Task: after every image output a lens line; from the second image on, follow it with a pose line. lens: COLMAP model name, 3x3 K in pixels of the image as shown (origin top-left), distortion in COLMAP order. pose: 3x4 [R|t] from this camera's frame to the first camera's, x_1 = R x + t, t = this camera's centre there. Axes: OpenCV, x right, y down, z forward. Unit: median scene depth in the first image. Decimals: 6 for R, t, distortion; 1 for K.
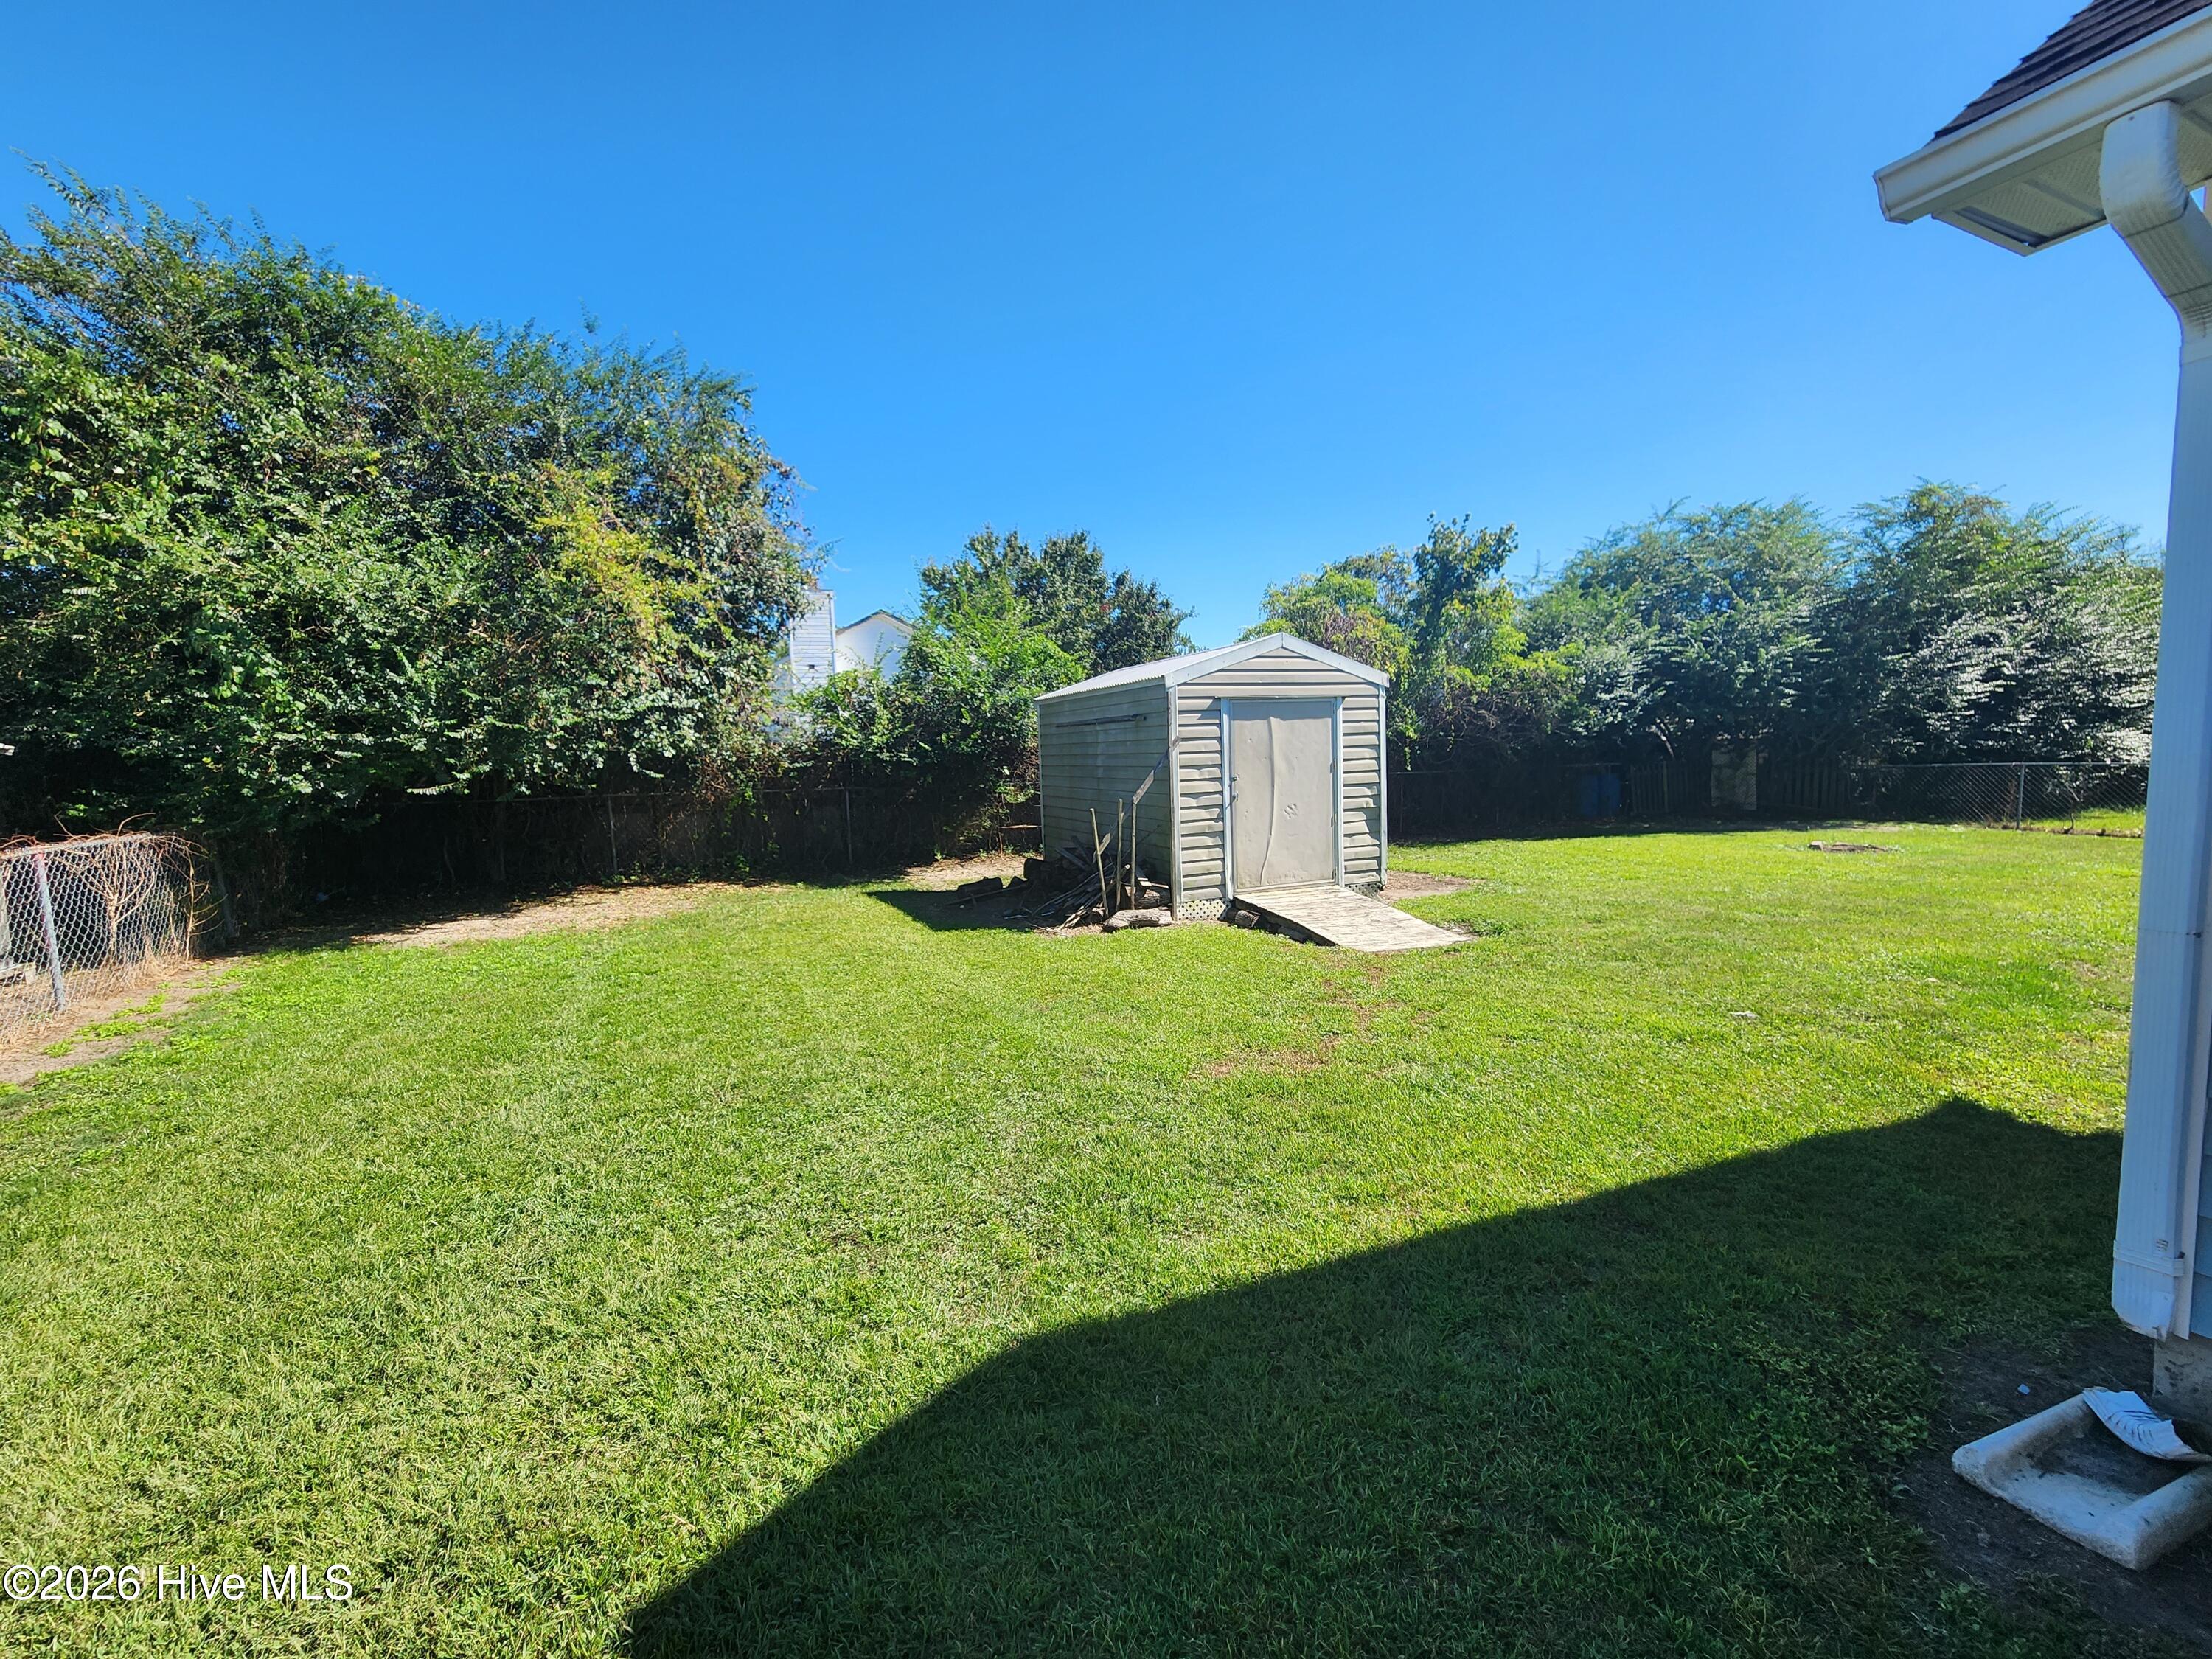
lens RADIAL K [[918.3, 0, 1097.4], [0, 918.3, 823.1], [0, 0, 1]] dist [0.000333, 0.000164]
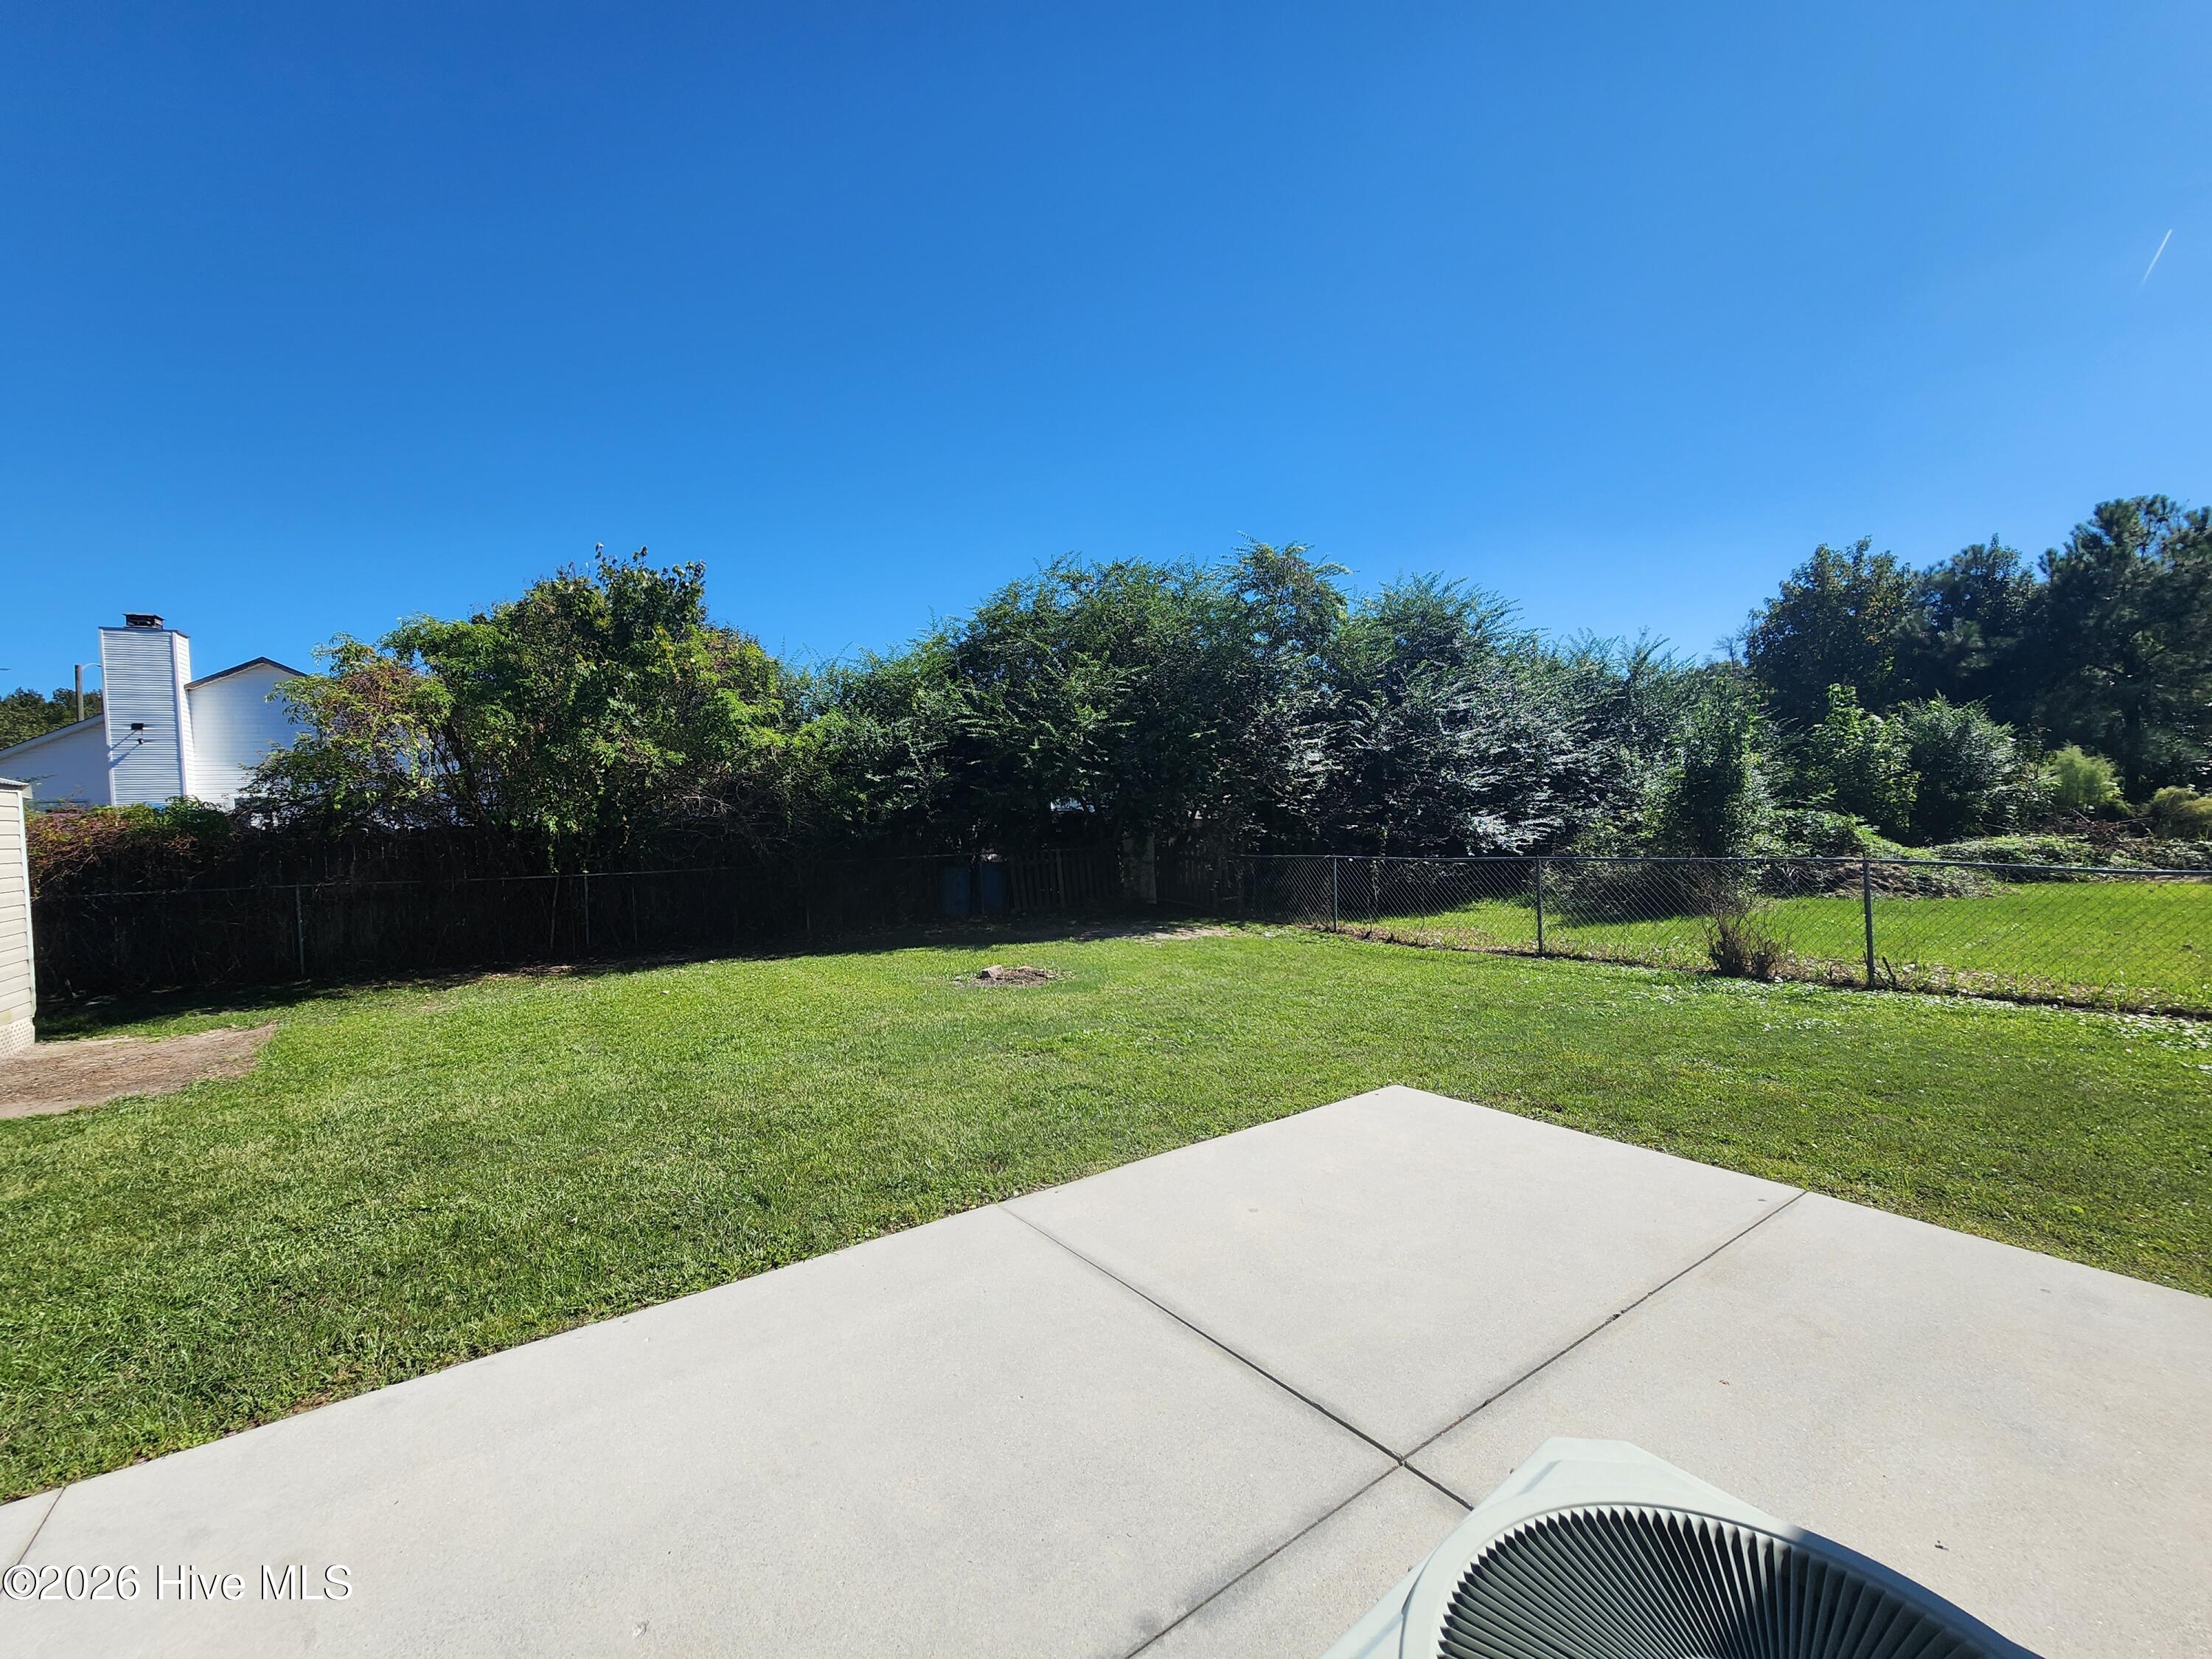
lens RADIAL K [[918.3, 0, 1100.6], [0, 918.3, 829.2], [0, 0, 1]] dist [0.000333, 0.000164]
pose [[0.985415, -0.004854, 0.170096, 1.123998], [0.015431, 0.998024, -0.060910, -0.073804], [-0.169465, 0.062647, 0.983543, 0.306992]]
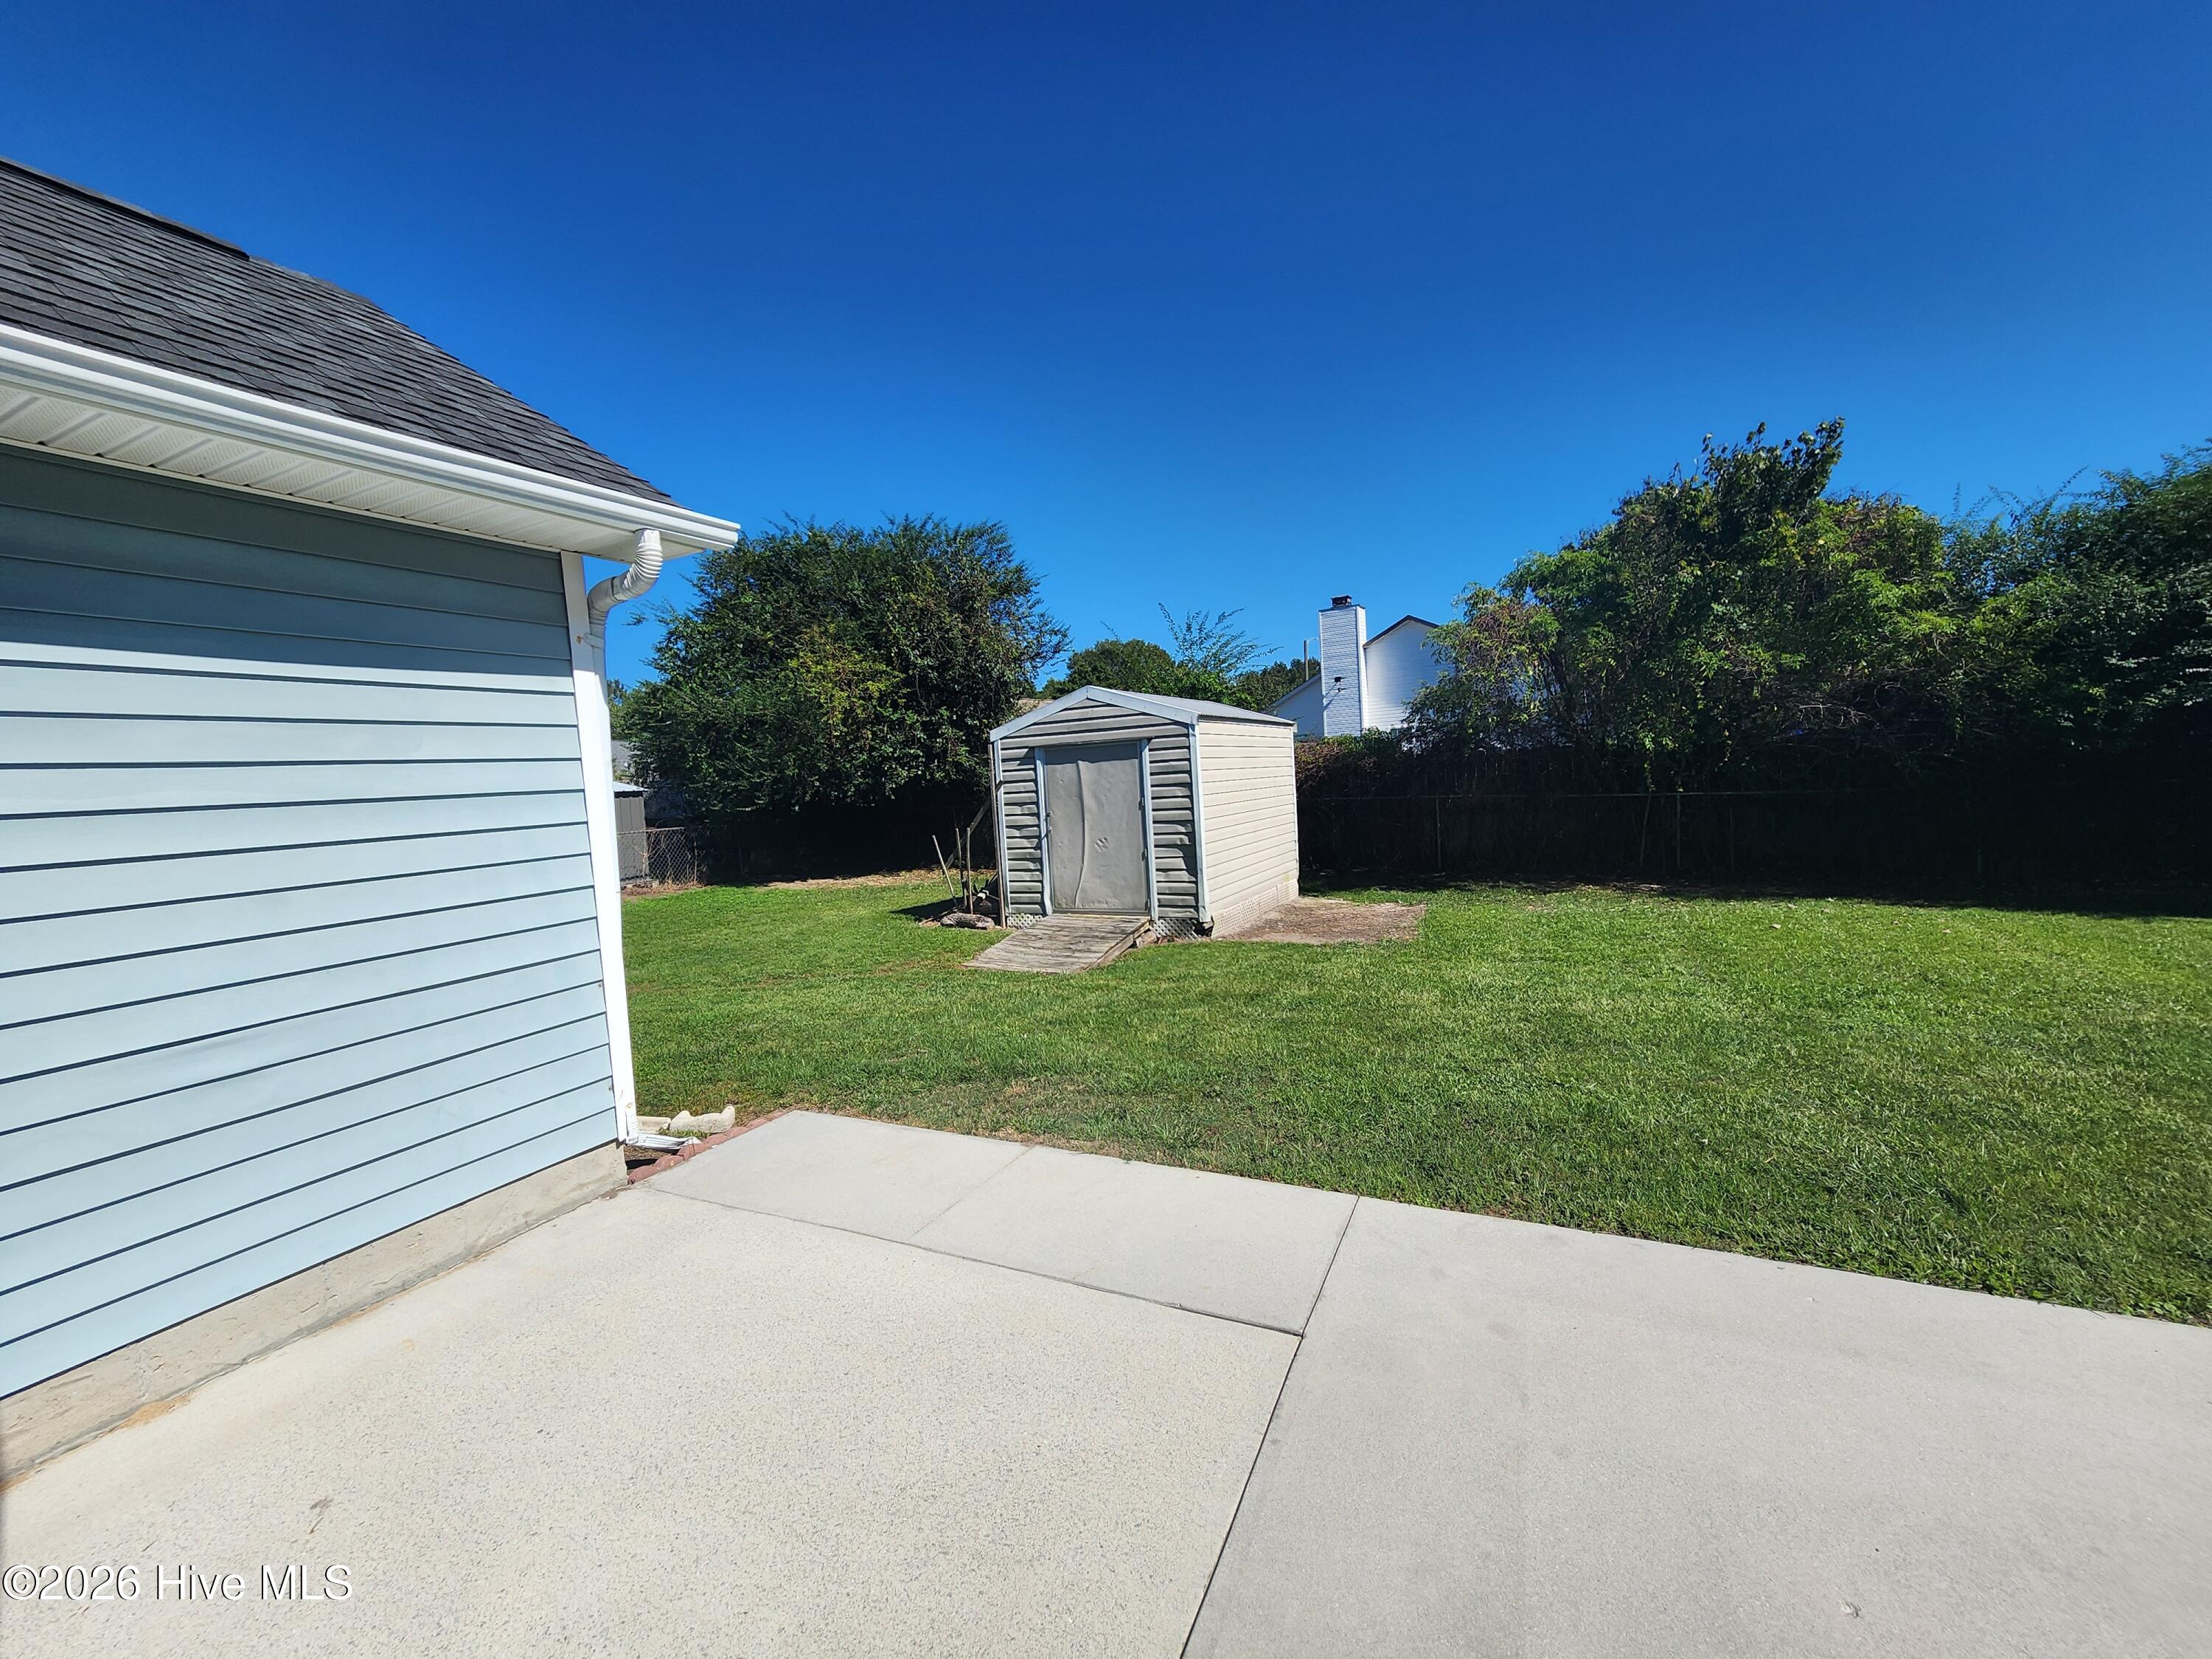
lens RADIAL K [[918.3, 0, 1087.5], [0, 918.3, 828.7], [0, 0, 1]] dist [0.000333, 0.000164]
pose [[0.623893, 0.043331, -0.780307, 1.100928], [-0.028551, 0.999059, 0.032650, -0.069664], [0.780988, 0.001908, 0.624544, 0.300954]]
